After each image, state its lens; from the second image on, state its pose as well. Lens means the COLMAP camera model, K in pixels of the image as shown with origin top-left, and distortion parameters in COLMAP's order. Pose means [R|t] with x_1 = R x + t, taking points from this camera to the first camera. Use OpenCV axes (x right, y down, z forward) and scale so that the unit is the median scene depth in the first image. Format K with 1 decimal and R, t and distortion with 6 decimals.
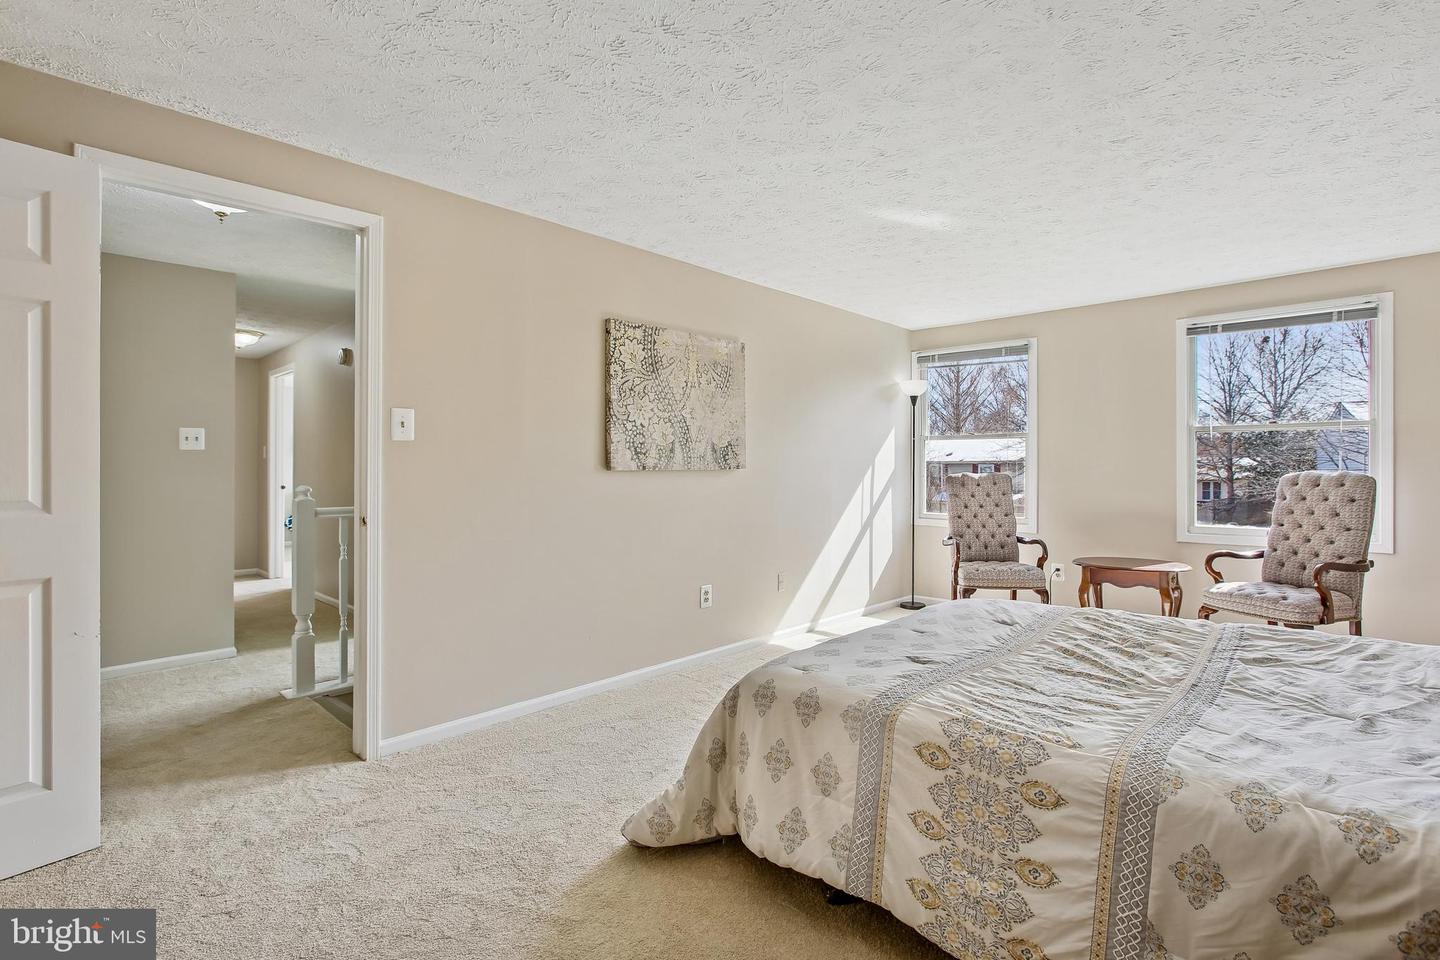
lens RADIAL K [[677.7, 0, 718.1], [0, 677.7, 473.2], [0, 0, 1]] dist [-0.013985, 0.002033]
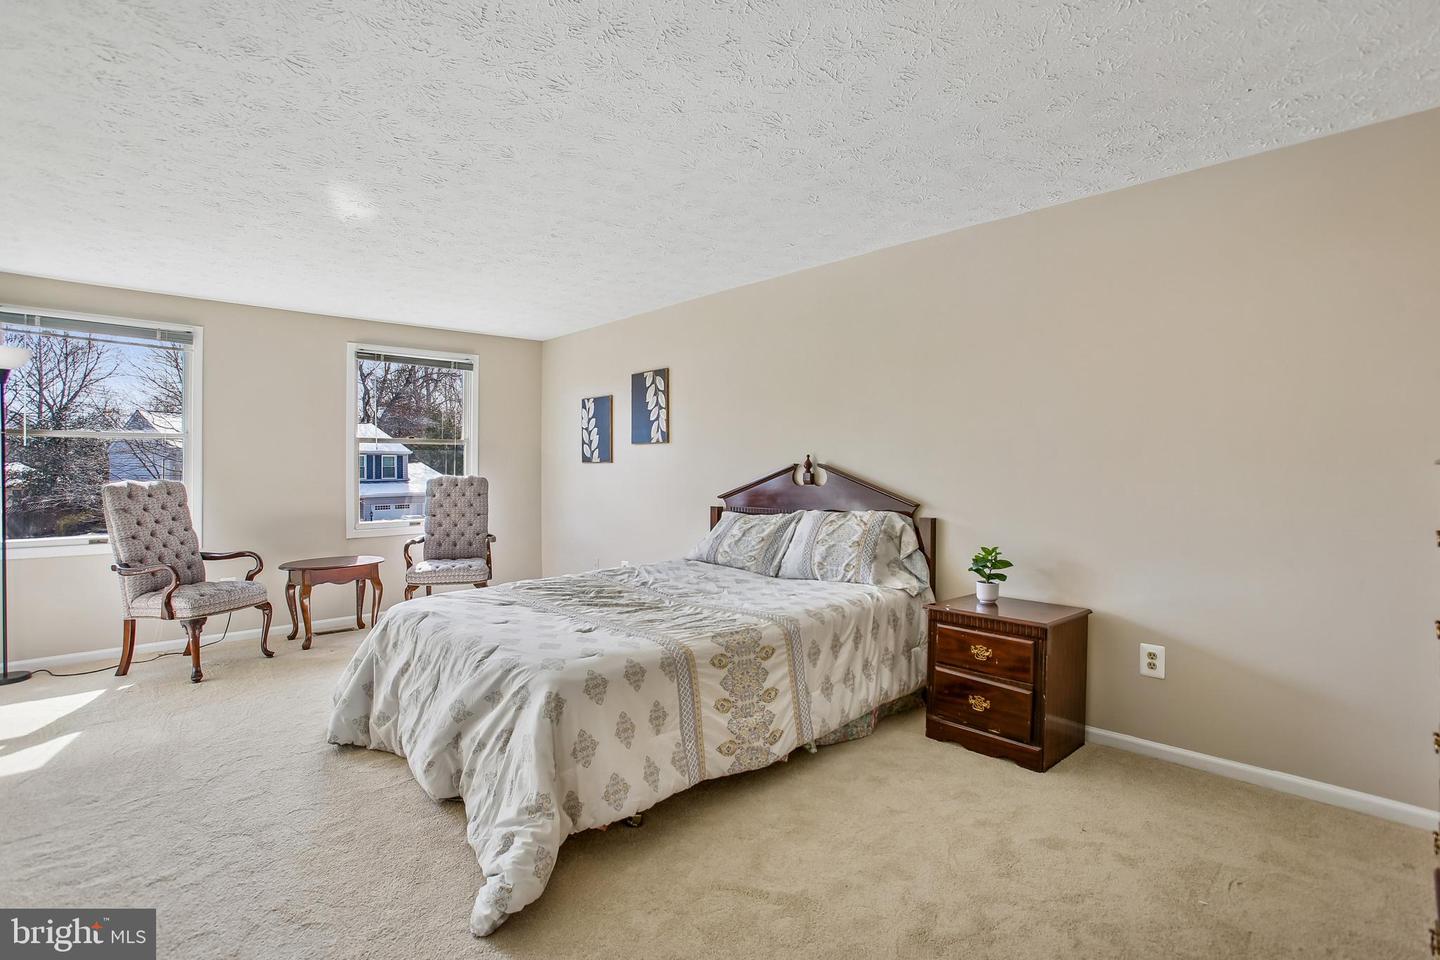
lens RADIAL K [[677.7, 0, 717.3], [0, 677.7, 491.0], [0, 0, 1]] dist [-0.013985, 0.002033]
pose [[0.076796, -0.030464, 0.996581, -0.538028], [0.011901, 0.999490, 0.029635, -0.006431], [-0.996976, 0.009584, 0.077120, 0.393449]]
